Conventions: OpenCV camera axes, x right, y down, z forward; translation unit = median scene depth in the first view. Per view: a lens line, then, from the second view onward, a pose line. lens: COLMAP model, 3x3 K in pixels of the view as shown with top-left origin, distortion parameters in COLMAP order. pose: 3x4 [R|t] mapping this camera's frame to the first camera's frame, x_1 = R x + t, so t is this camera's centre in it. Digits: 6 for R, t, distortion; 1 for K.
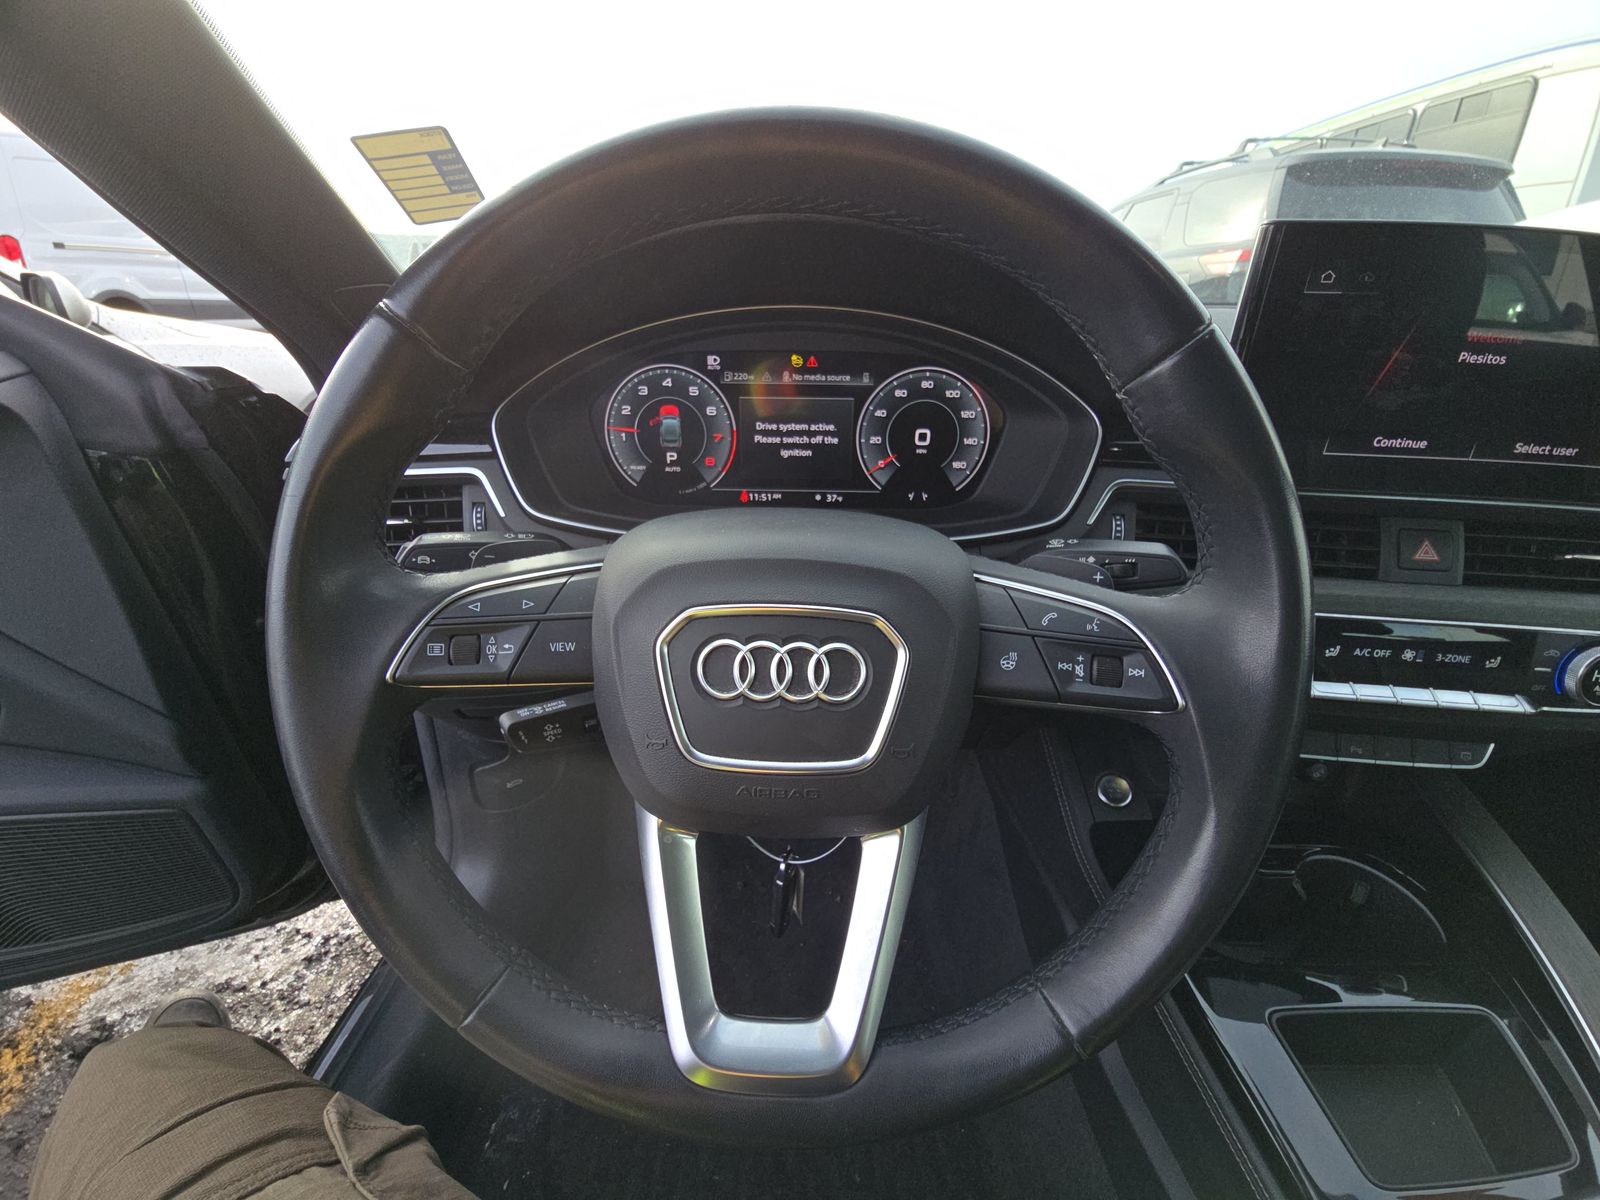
lens RADIAL K [[645.0, 0, 793.9], [0, 645.0, 608.8], [0, 0, 1]] dist [-0.000803, -0.004123]
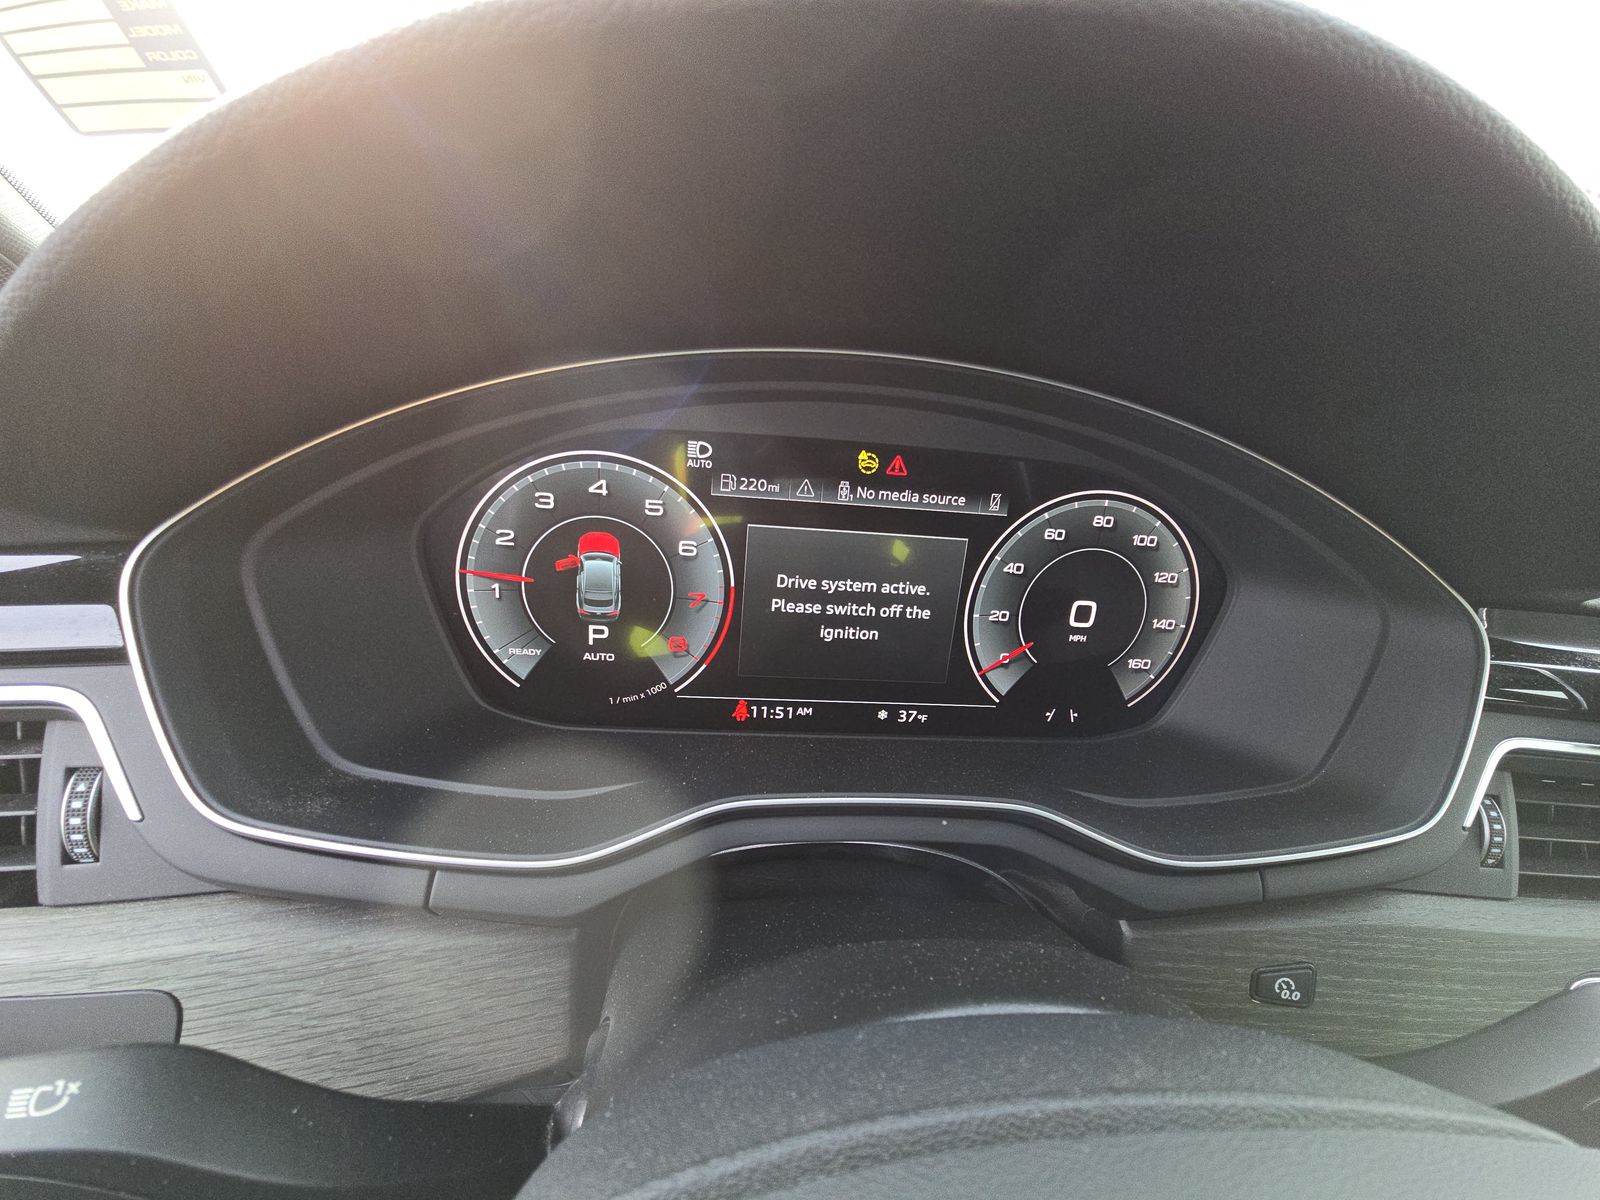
lens RADIAL K [[645.0, 0, 791.2], [0, 645.0, 608.5], [0, 0, 1]] dist [-0.000803, -0.004123]
pose [[0.989521, 0.034054, 0.140317, -0.117886], [-0.017868, 0.993201, -0.115037, -0.207089], [-0.143280, 0.111324, 0.983401, 0.512810]]
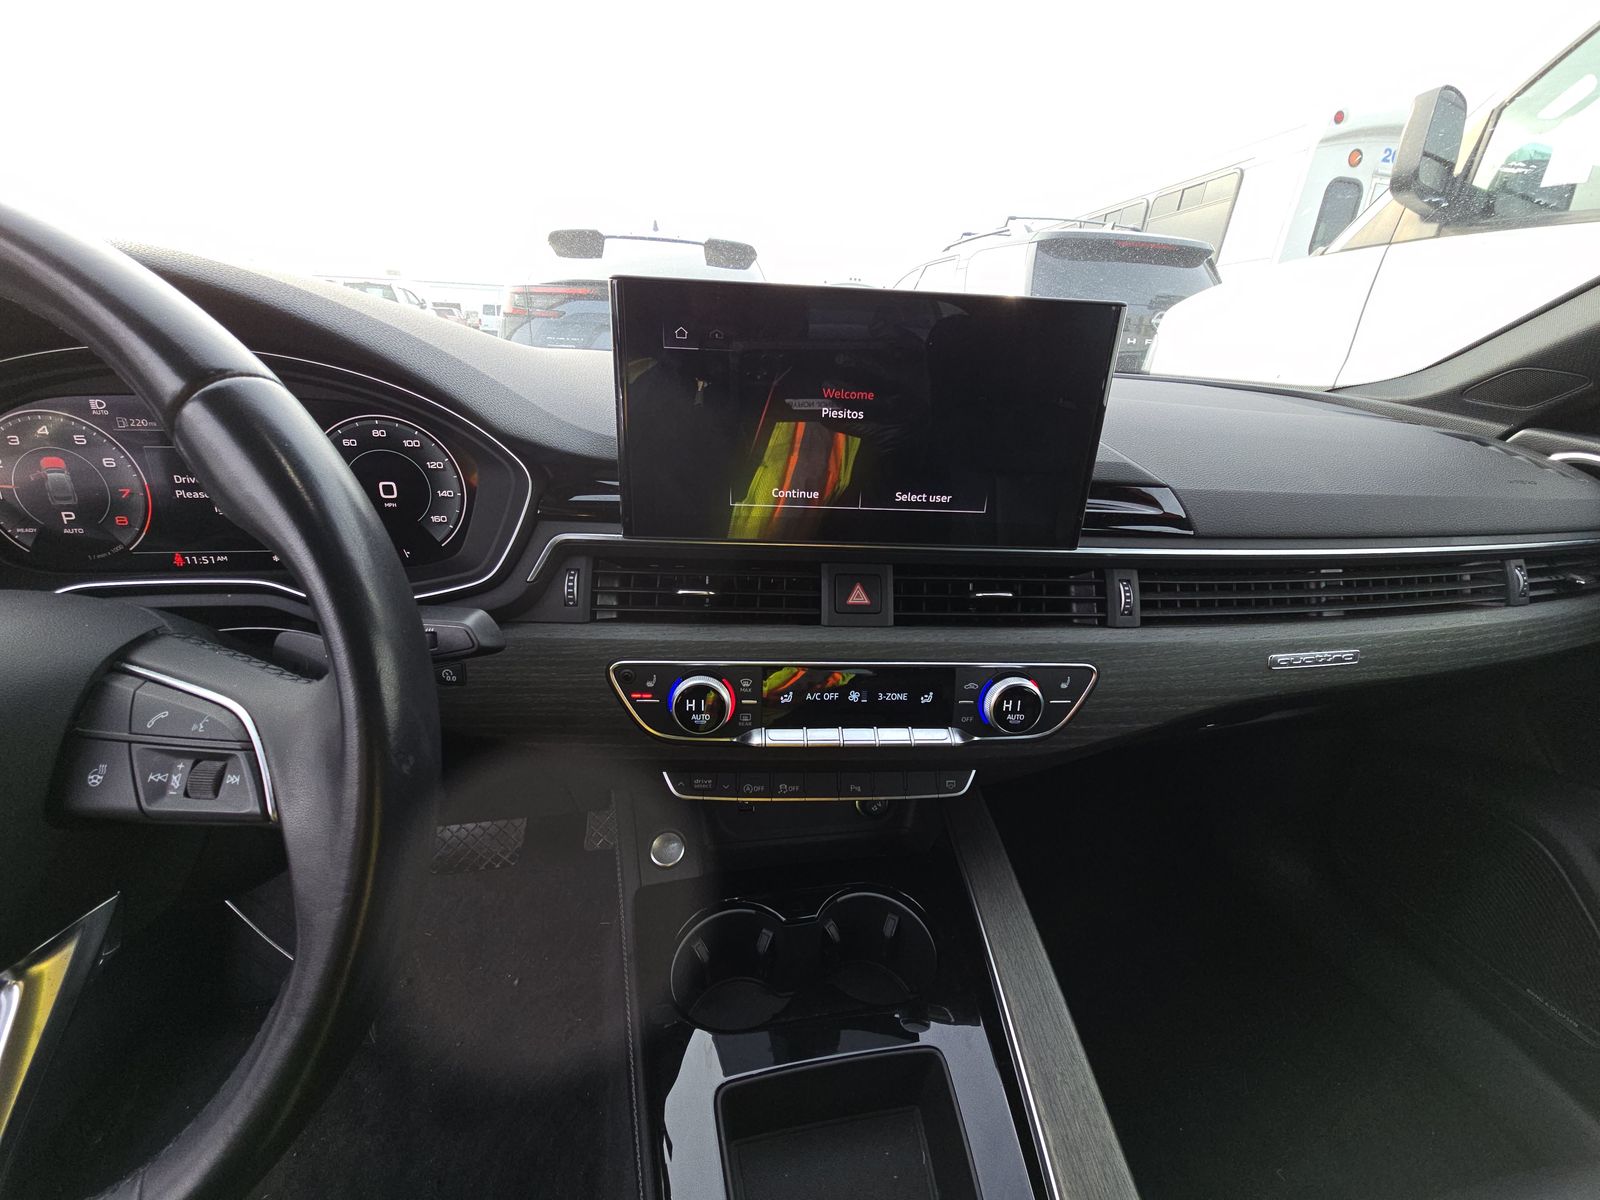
lens RADIAL K [[645.0, 0, 788.2], [0, 645.0, 607.4], [0, 0, 1]] dist [-0.000803, -0.004123]
pose [[0.977433, -0.048808, 0.205530, 0.564558], [0.060329, 0.996917, -0.050166, -0.020898], [-0.202448, 0.061433, 0.977364, 0.006044]]
